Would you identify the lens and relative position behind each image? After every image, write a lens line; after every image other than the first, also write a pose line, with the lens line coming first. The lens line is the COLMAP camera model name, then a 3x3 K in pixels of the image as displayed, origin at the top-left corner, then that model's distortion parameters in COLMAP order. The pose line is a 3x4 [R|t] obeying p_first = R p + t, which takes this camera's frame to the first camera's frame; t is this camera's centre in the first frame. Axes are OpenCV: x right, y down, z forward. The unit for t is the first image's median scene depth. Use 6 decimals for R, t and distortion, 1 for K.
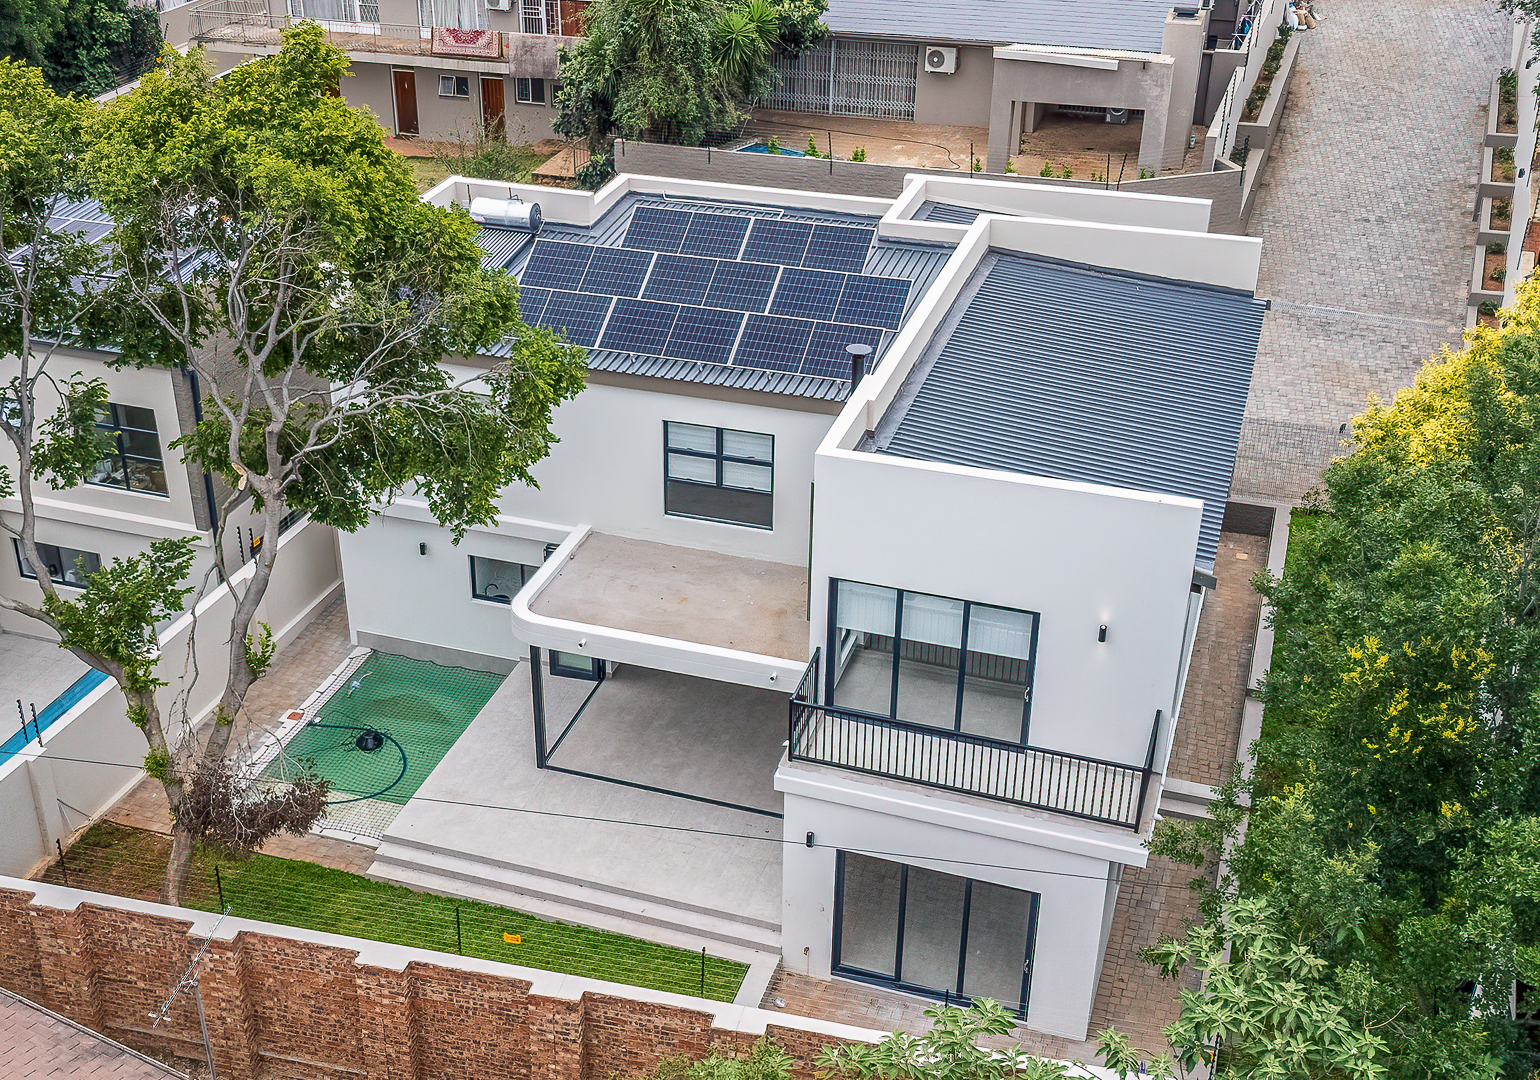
lens RADIAL K [[1610.5, 0, 770.2], [0, 1610.5, 633.4], [0, 0, 1]] dist [-0.017032, -0.019723]
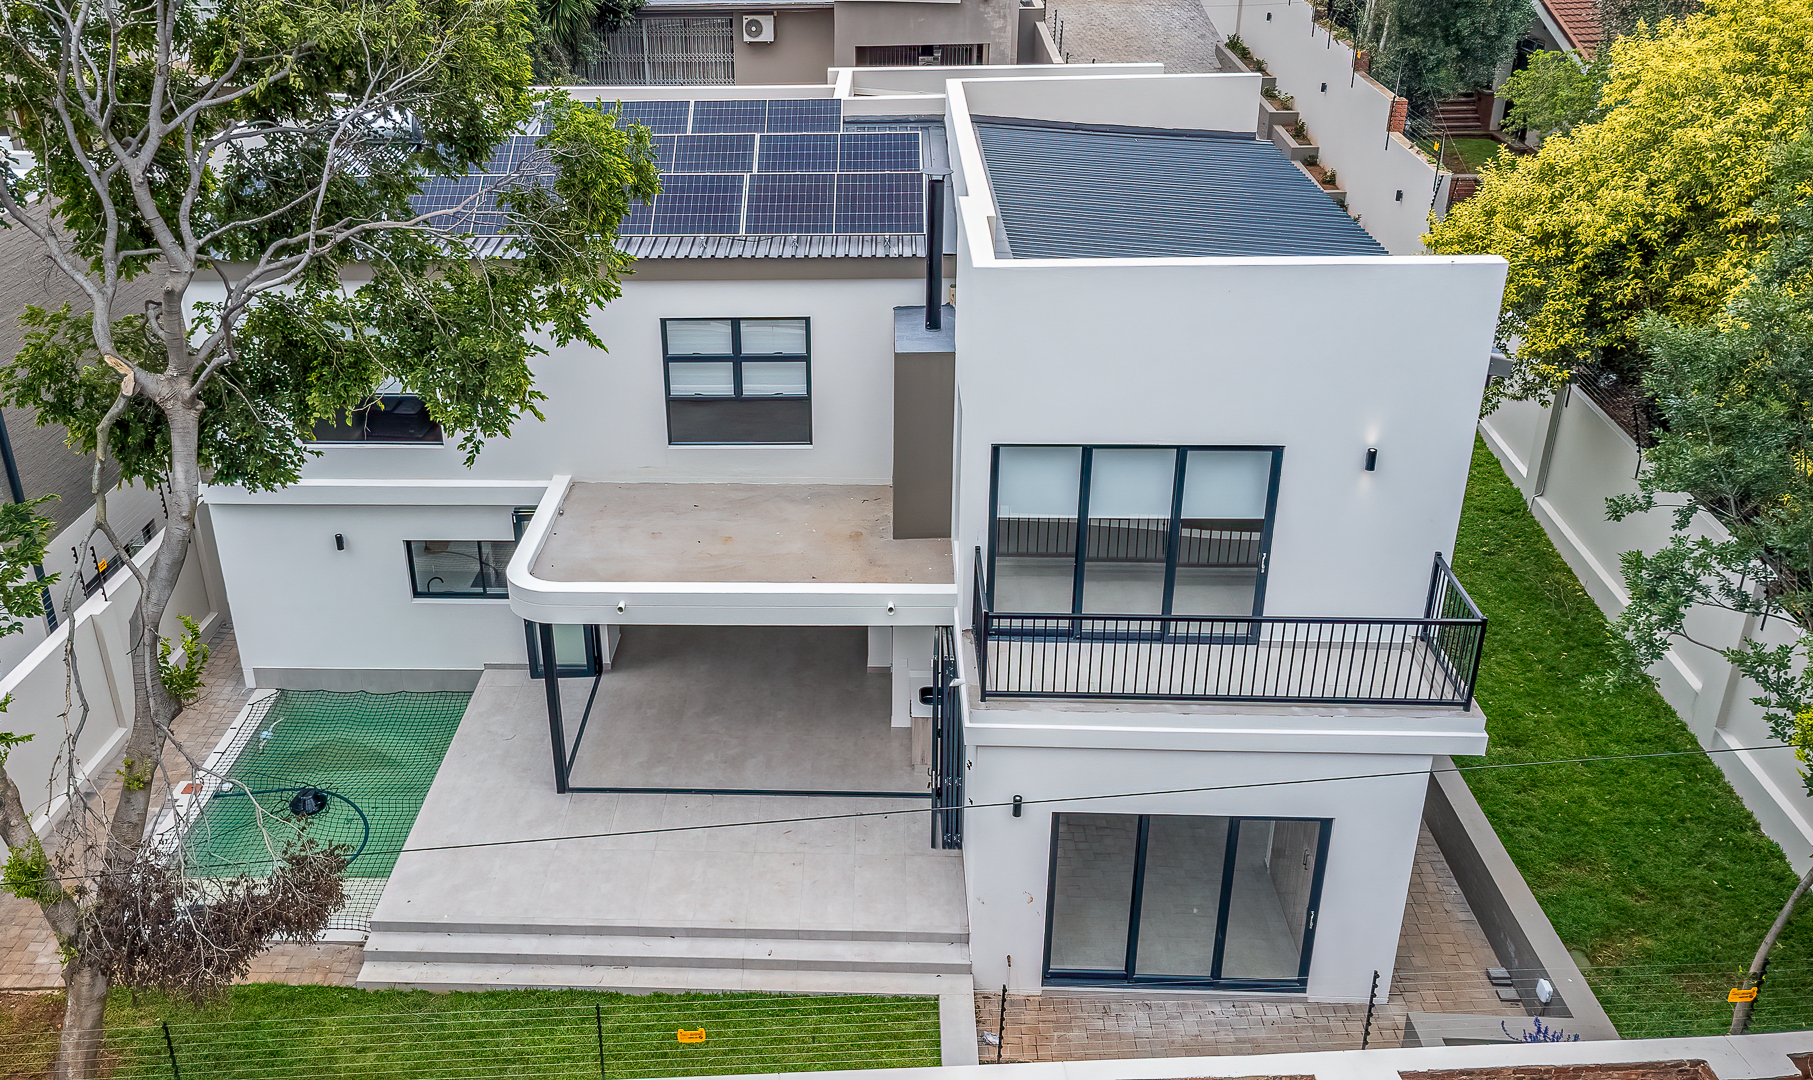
lens RADIAL K [[1484.7, 0, 905.6], [0, 1484.7, 541.9], [0, 0, 1]] dist [0.002482, -0.013747]
pose [[0.963205, -0.143838, 0.227039, -0.140846], [0.159572, 0.985792, -0.052441, 0.032967], [-0.216270, 0.086740, 0.972473, 0.306135]]
